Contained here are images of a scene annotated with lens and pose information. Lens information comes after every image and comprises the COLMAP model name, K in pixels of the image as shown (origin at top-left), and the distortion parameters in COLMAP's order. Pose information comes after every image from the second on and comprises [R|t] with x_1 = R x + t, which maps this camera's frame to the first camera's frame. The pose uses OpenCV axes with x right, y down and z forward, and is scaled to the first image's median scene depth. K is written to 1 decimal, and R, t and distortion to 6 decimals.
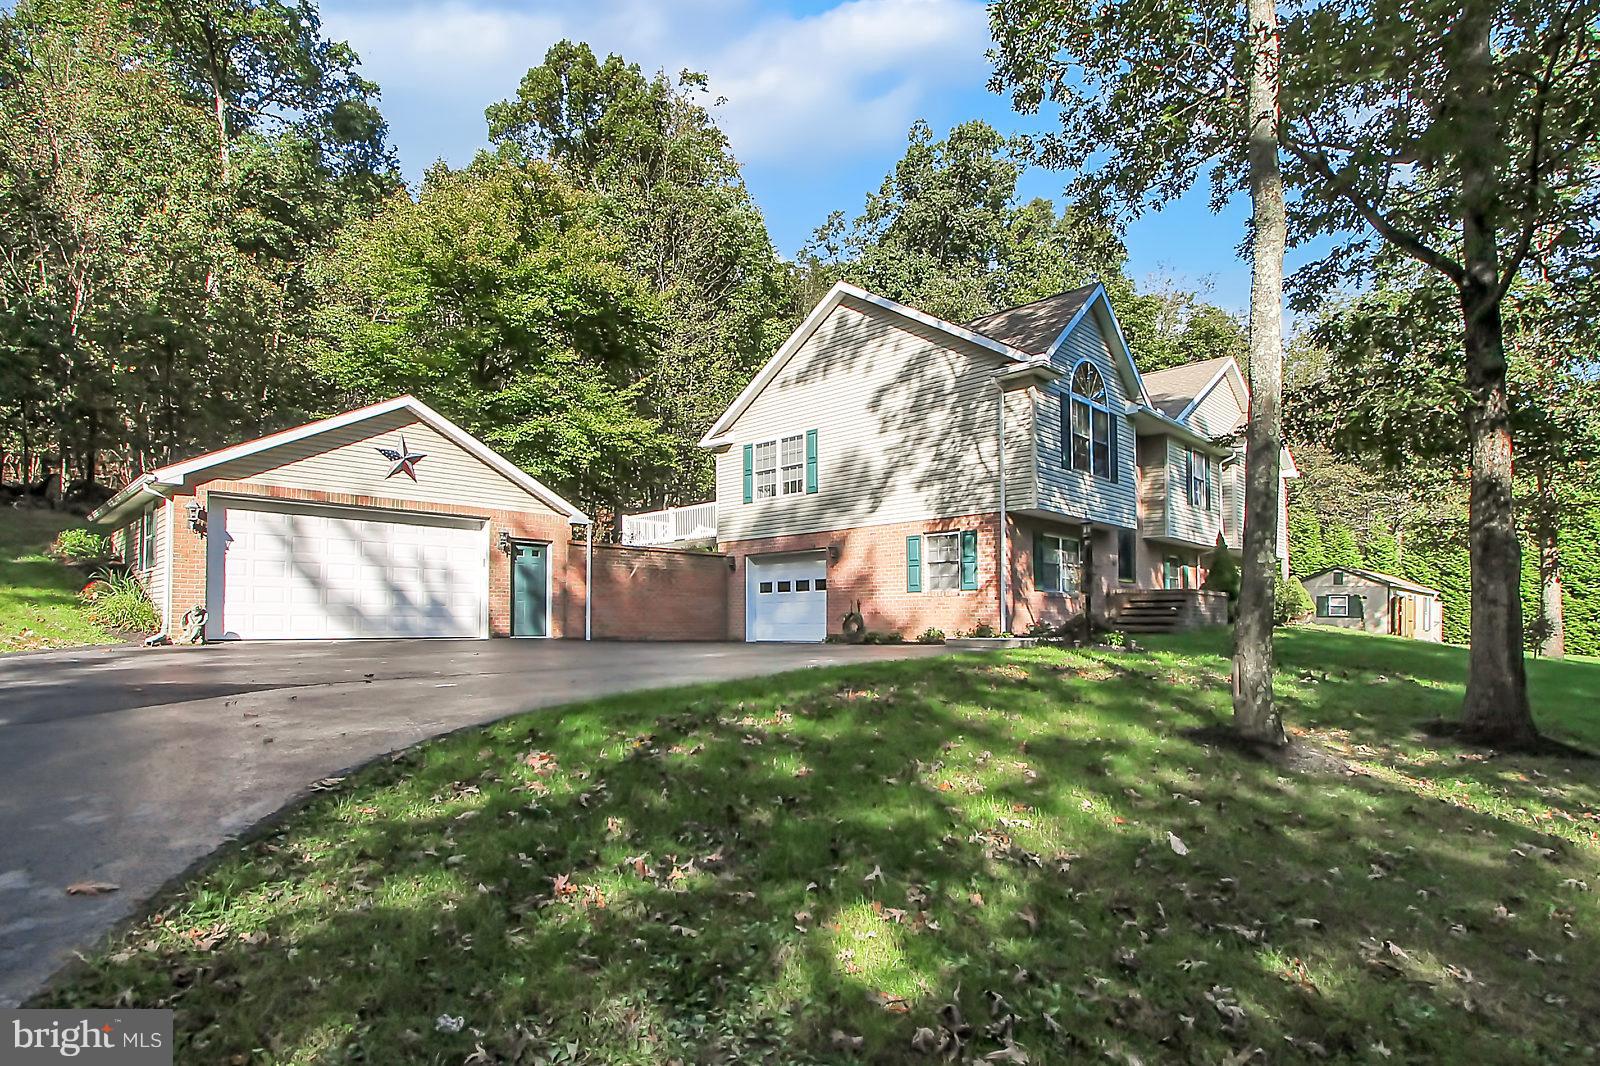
lens RADIAL K [[919.6, 0, 797.5], [0, 919.6, 604.3], [0, 0, 1]] dist [-0.000775, -0.000897]
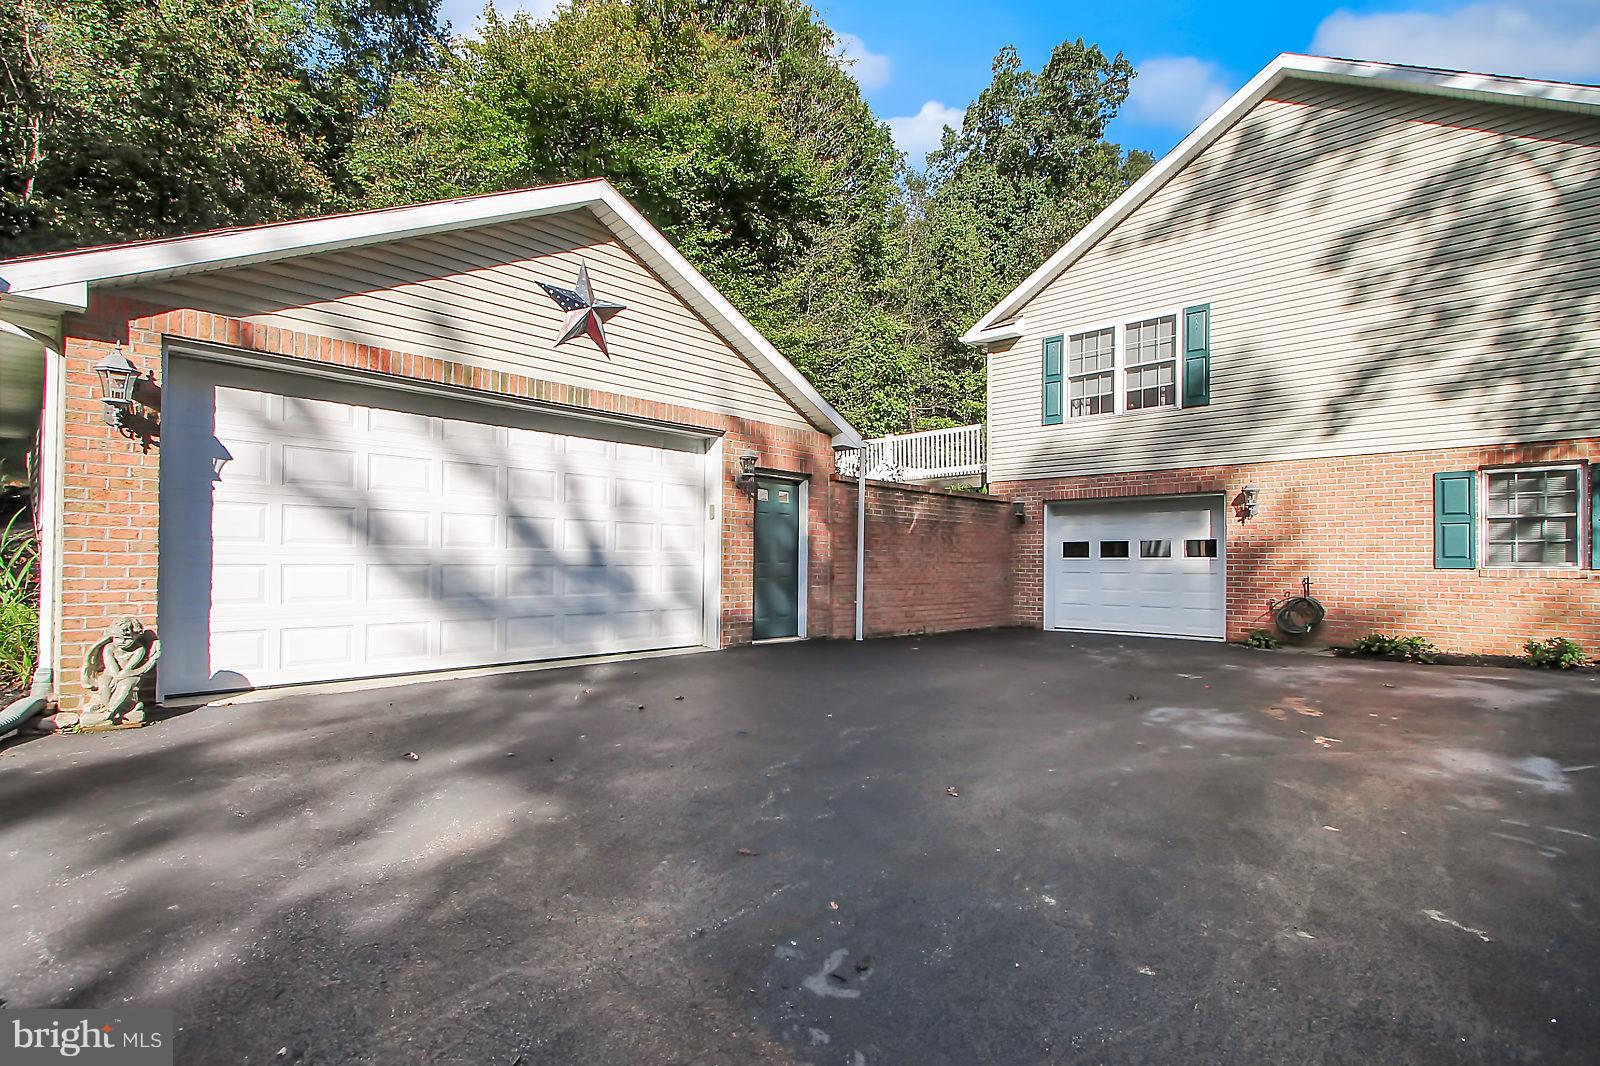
lens RADIAL K [[750.6, 0, 803.7], [0, 750.6, 556.5], [0, 0, 1]] dist [0.002613, 0.000380]
pose [[0.997483, 0.004479, 0.070770, -0.310445], [-0.006072, 0.999733, 0.022306, -0.027916], [-0.070652, -0.022679, 0.997243, 0.525784]]
